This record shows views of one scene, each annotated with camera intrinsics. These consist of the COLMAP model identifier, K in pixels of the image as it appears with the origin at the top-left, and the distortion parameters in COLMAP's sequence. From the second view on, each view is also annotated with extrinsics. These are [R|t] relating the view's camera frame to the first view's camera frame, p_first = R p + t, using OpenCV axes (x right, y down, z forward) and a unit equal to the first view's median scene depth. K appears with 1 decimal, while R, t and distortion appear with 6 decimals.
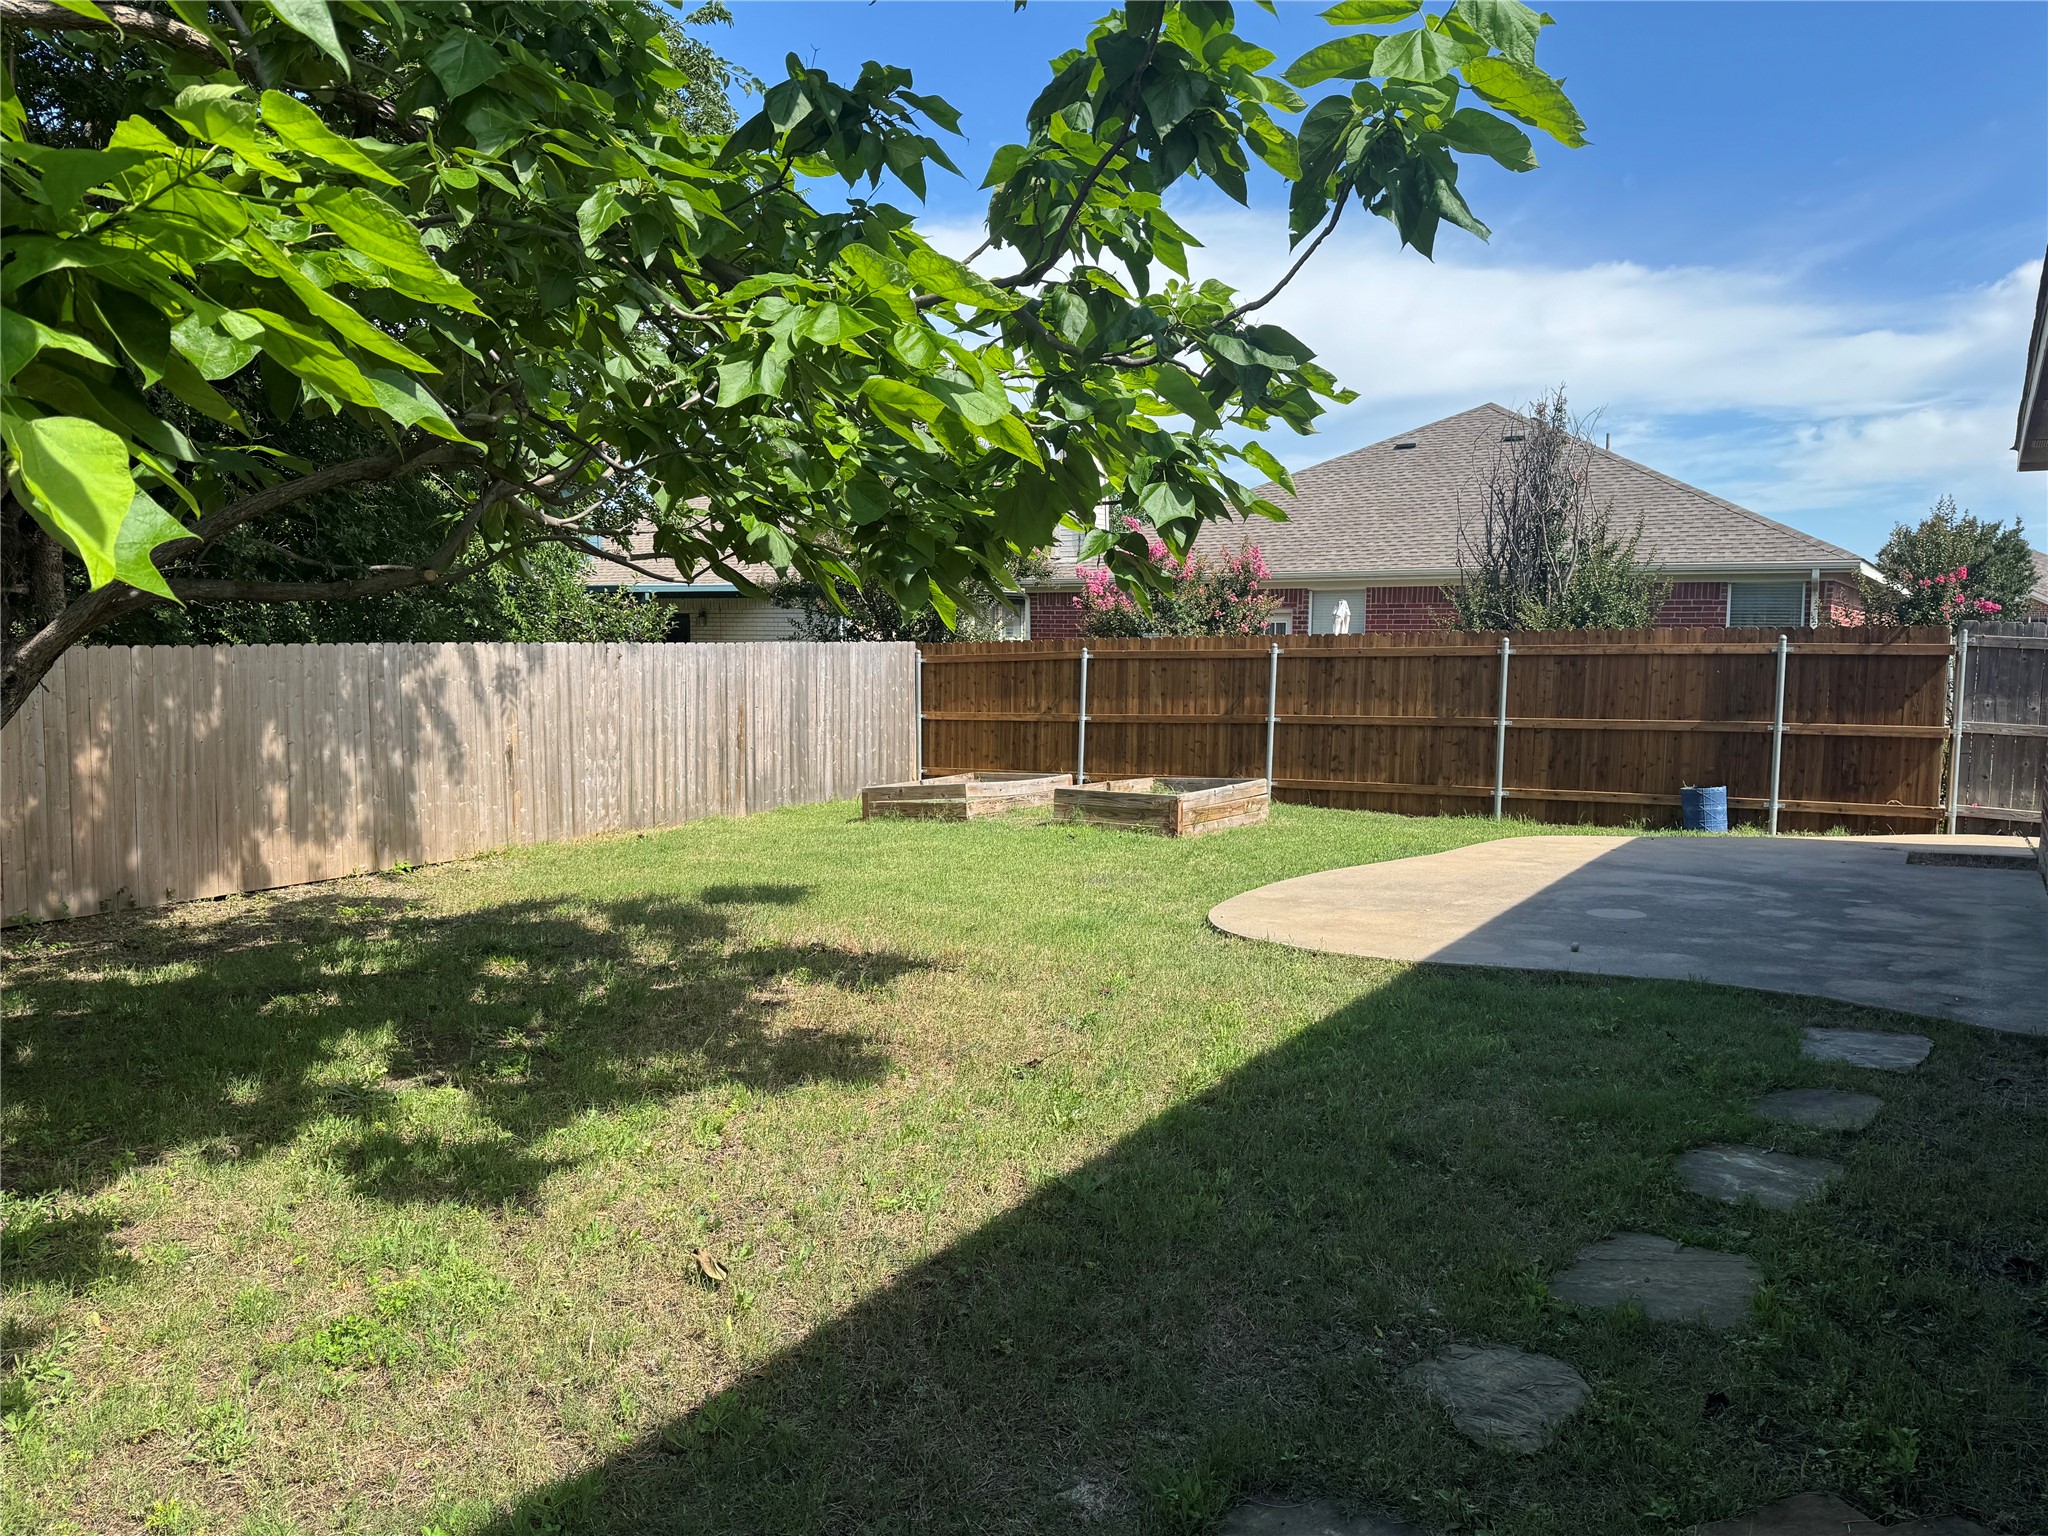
lens RADIAL K [[1495.0, 0, 1023.8], [0, 1495.0, 771.3], [0, 0, 1]] dist [-0.000120, -0.000125]
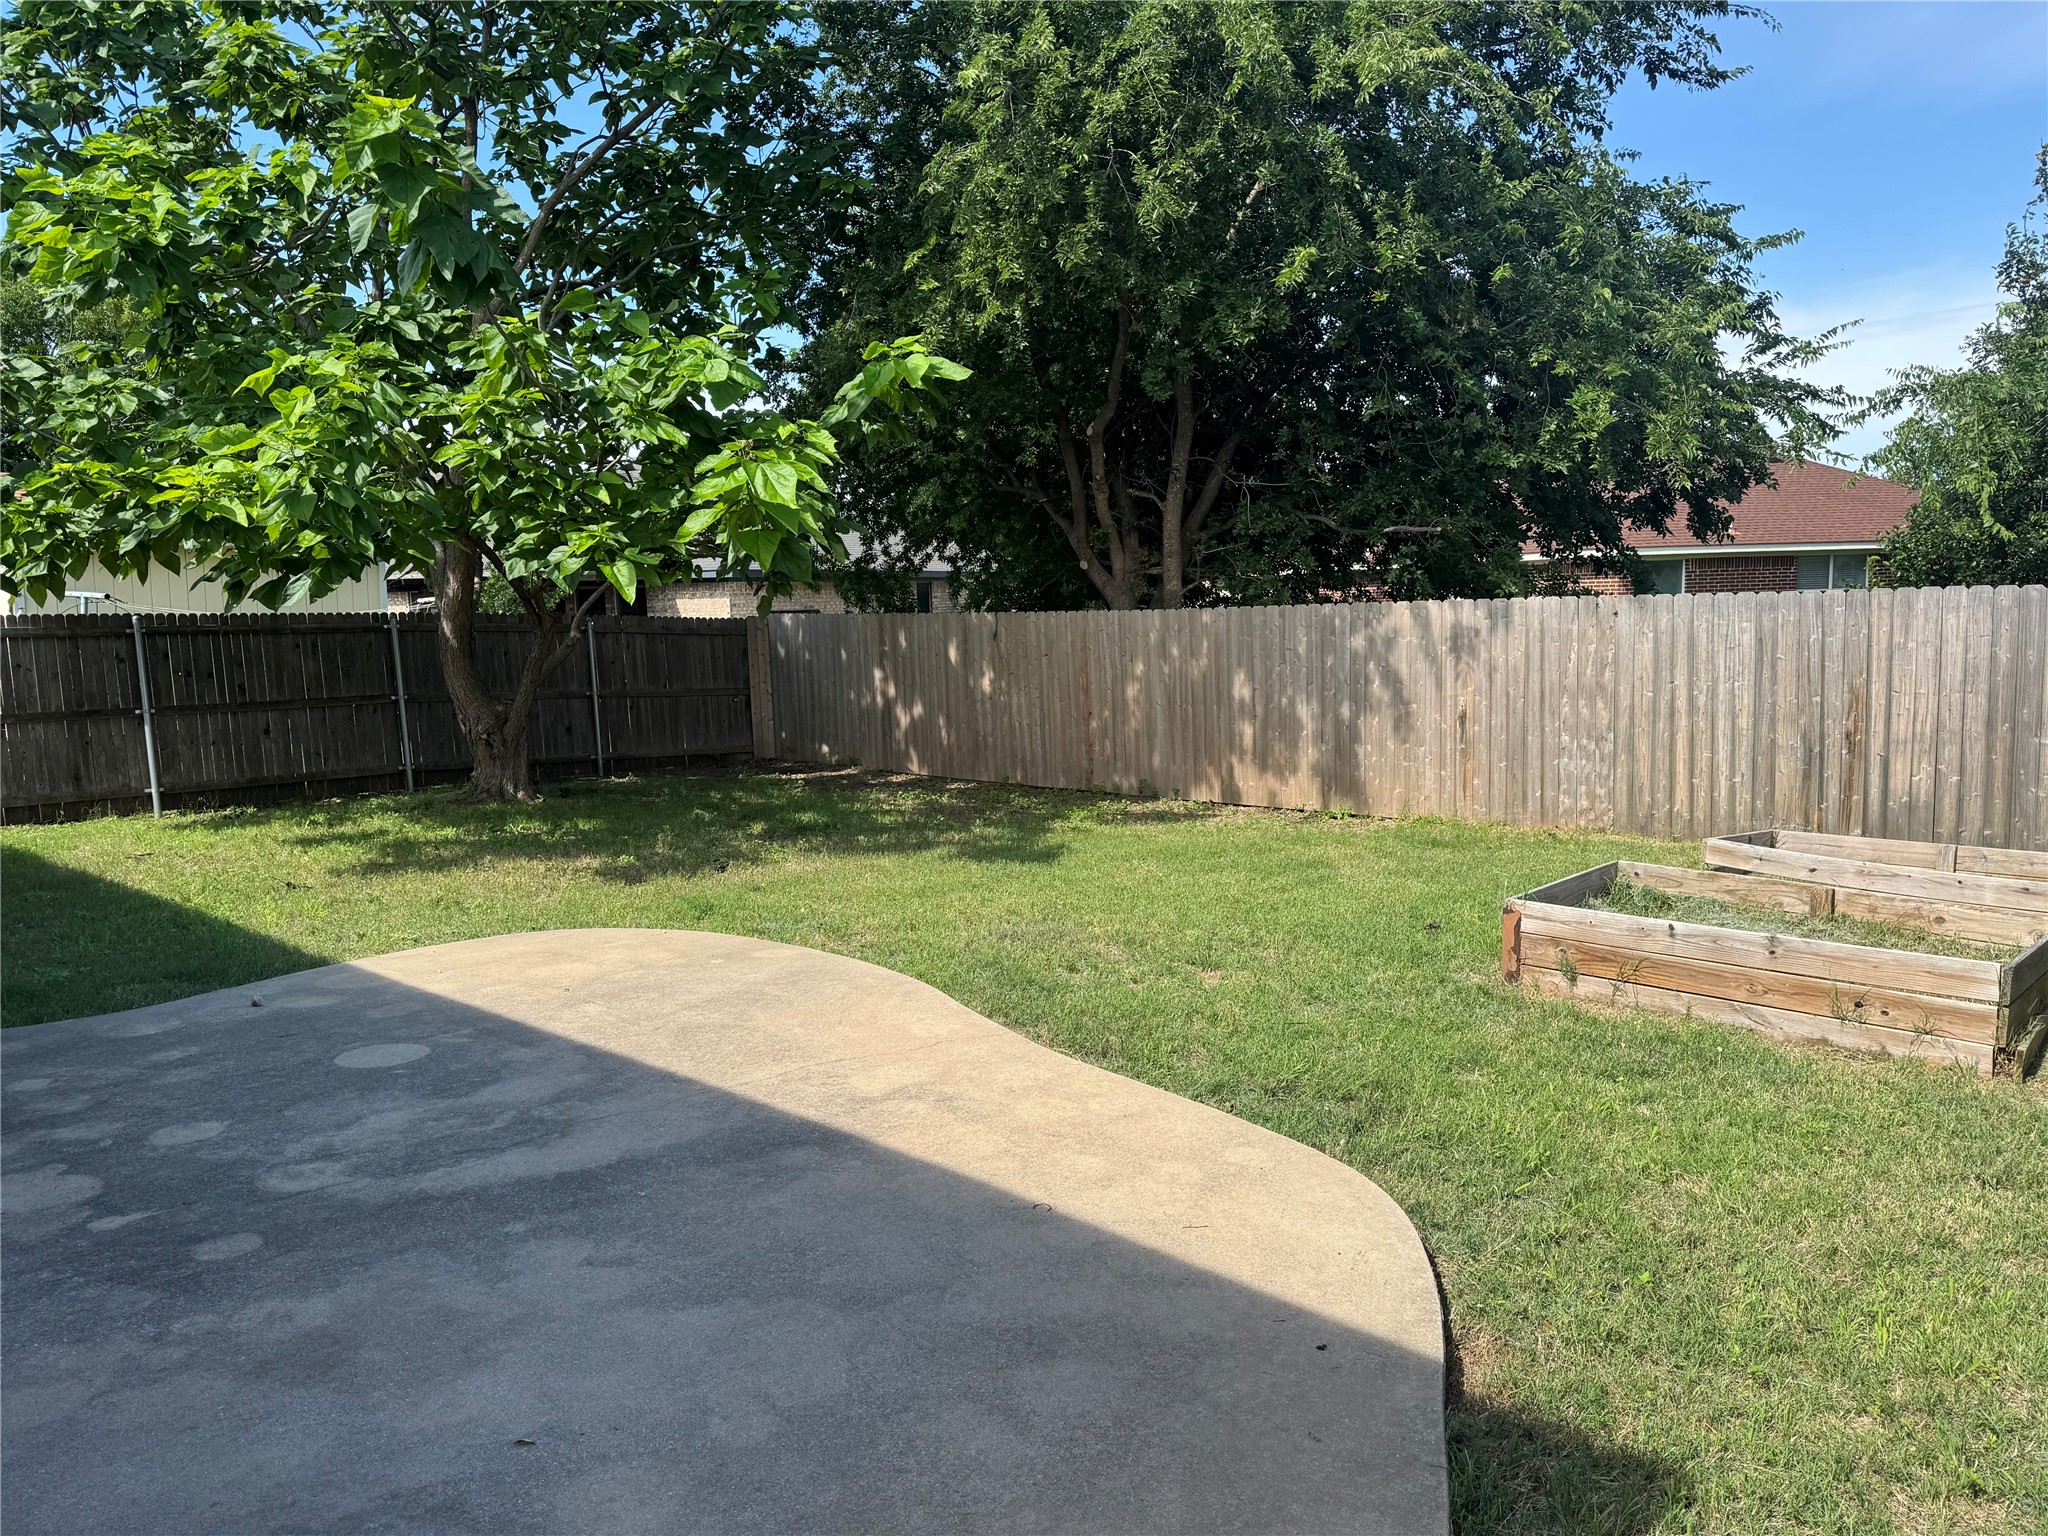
lens RADIAL K [[1495.0, 0, 1024.4], [0, 1495.0, 766.1], [0, 0, 1]] dist [-0.000120, -0.000125]
pose [[-0.242506, 0.113868, -0.963444, 0.639985], [-0.051591, 0.990169, 0.130013, -0.091985], [0.968777, 0.081234, -0.234247, 0.978330]]
